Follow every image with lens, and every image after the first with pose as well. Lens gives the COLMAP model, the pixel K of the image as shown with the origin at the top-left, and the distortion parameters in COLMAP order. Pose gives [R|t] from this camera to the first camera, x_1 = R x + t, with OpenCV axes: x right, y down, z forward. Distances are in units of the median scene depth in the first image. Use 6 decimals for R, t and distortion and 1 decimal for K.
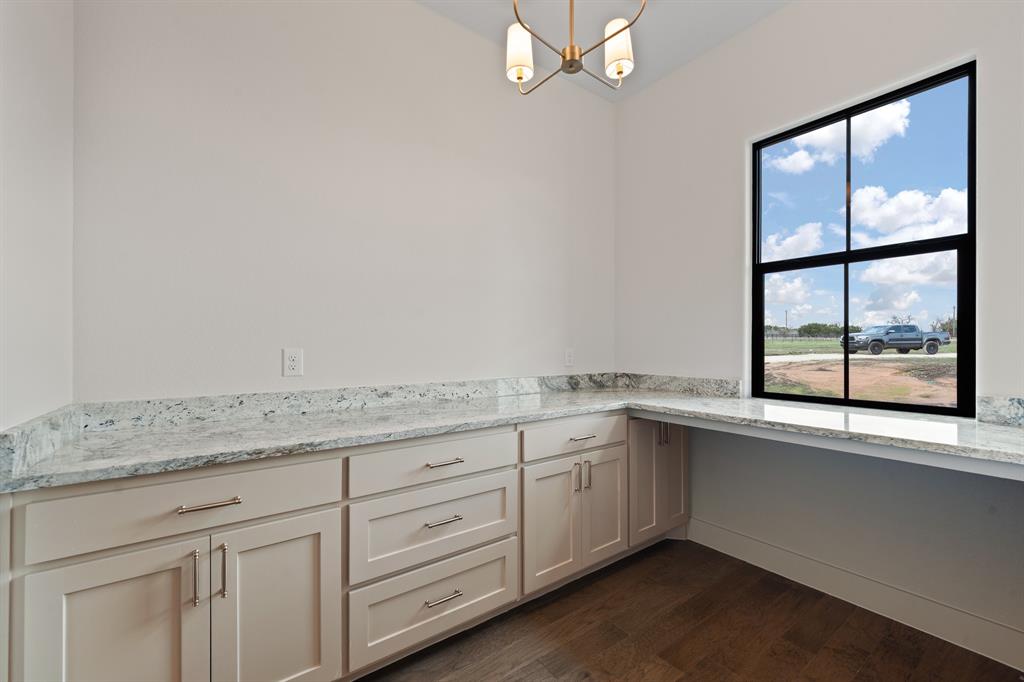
lens RADIAL K [[418.7, 0, 519.5], [0, 418.7, 344.7], [0, 0, 1]] dist [0.002157, -0.000285]
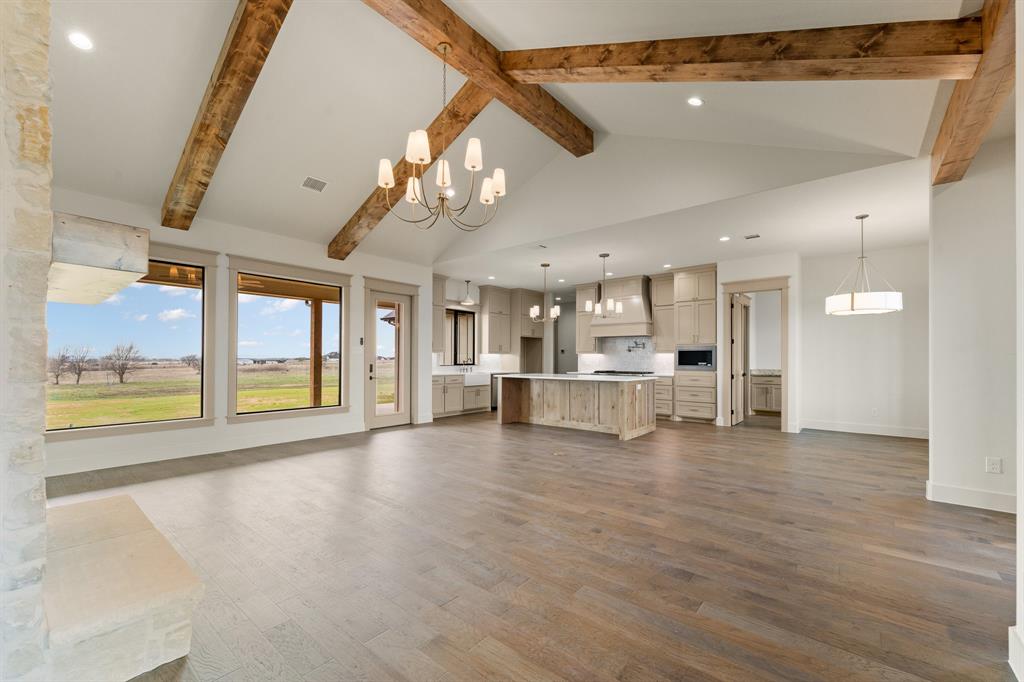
lens RADIAL K [[418.7, 0, 514.4], [0, 418.7, 358.8], [0, 0, 1]] dist [0.002157, -0.000285]
pose [[0.238809, 0.002699, -0.971063, 4.983333], [0.000102, 0.999996, 0.002805, -0.048067], [0.971066, -0.000769, 0.238808, -4.792738]]
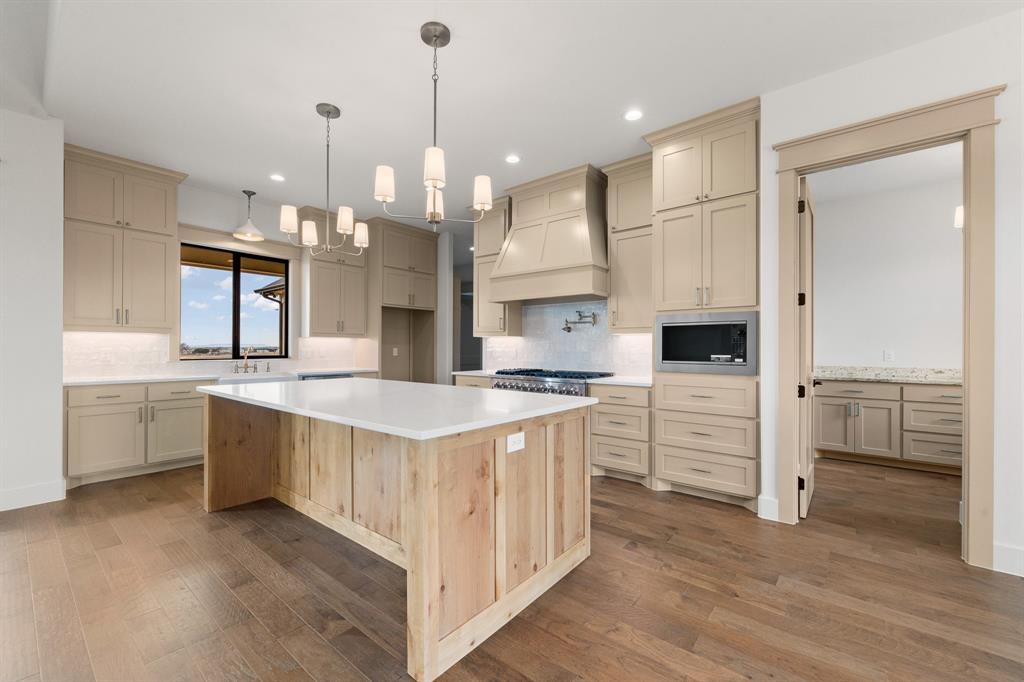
lens RADIAL K [[418.7, 0, 512.2], [0, 418.7, 347.7], [0, 0, 1]] dist [0.002157, -0.000285]
pose [[0.242195, 0.004760, -0.970216, 1.899206], [0.001417, 0.999985, 0.005259, -0.030872], [0.970226, -0.002649, 0.242185, -2.533516]]
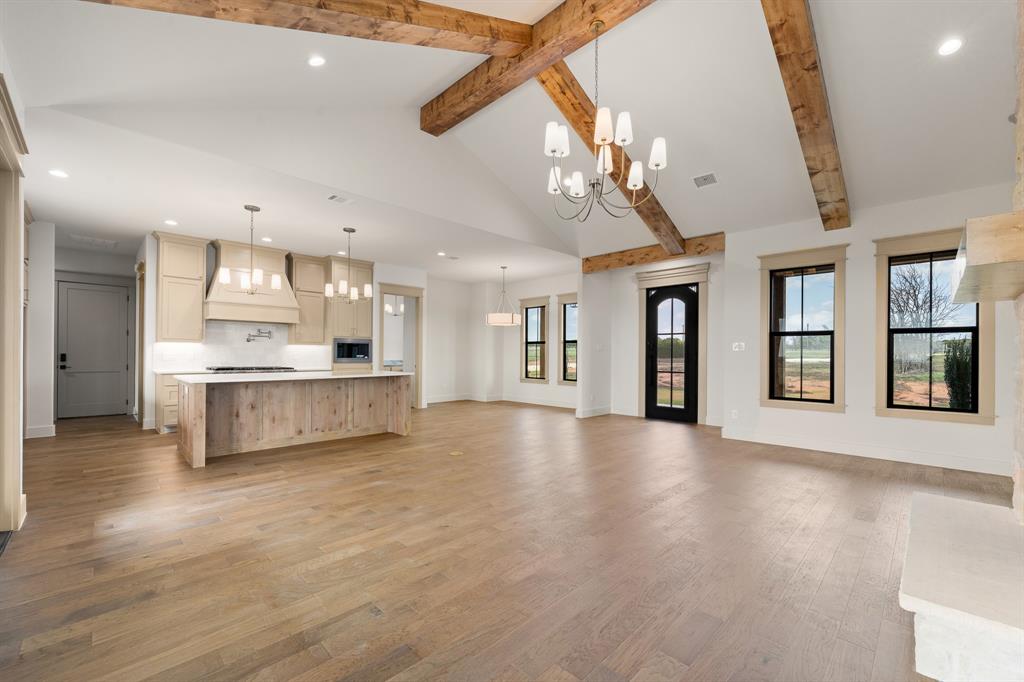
lens RADIAL K [[418.7, 0, 515.7], [0, 418.7, 355.5], [0, 0, 1]] dist [0.002157, -0.000285]
pose [[0.988337, 0.009432, 0.151992, 1.194766], [-0.010471, 0.999927, 0.006035, -0.033472], [-0.151924, -0.007556, 0.988363, -7.159995]]
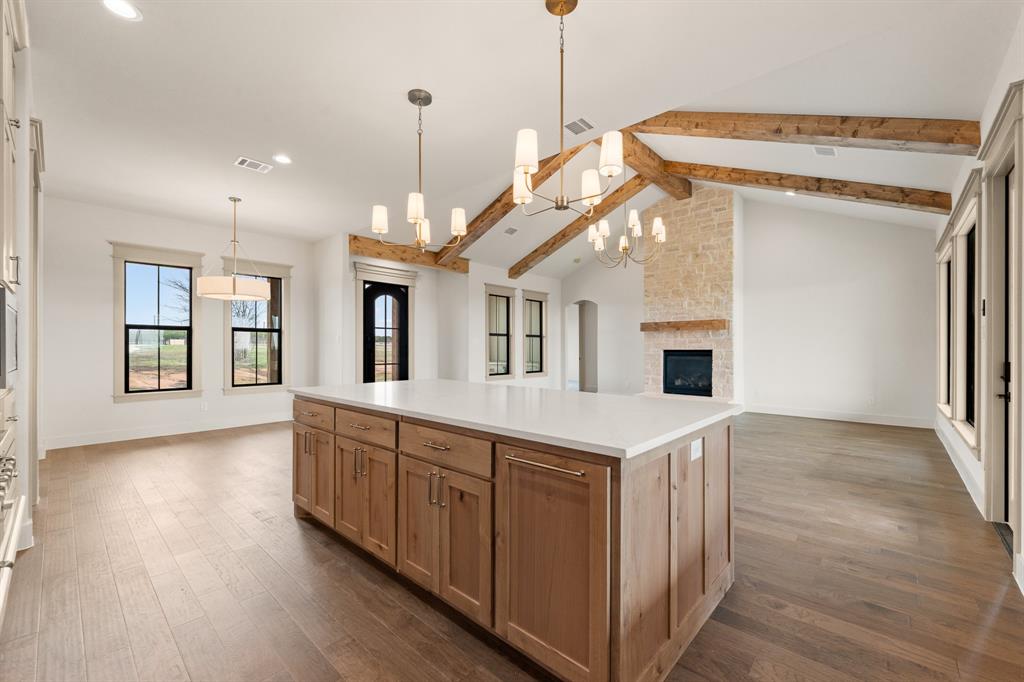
lens RADIAL K [[418.7, 0, 513.9], [0, 418.7, 346.6], [0, 0, 1]] dist [0.002157, -0.000285]
pose [[-0.189302, 0.011720, 0.981849, -1.671056], [0.000030, 0.999929, -0.011930, 0.010627], [-0.981919, -0.002229, -0.189289, -3.190708]]
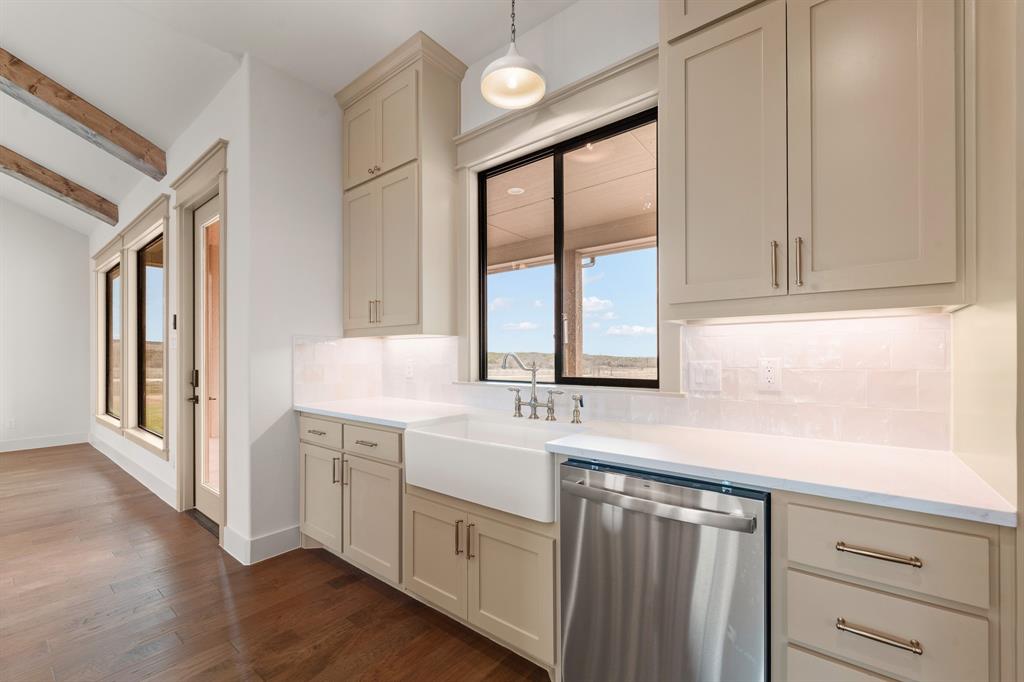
lens RADIAL K [[418.7, 0, 517.5], [0, 418.7, 355.1], [0, 0, 1]] dist [0.002157, -0.000285]
pose [[-0.966016, 0.007474, -0.258376, -1.314678], [0.009458, 0.999935, -0.006438, 0.009220], [0.258311, -0.008663, -0.966023, -3.146606]]
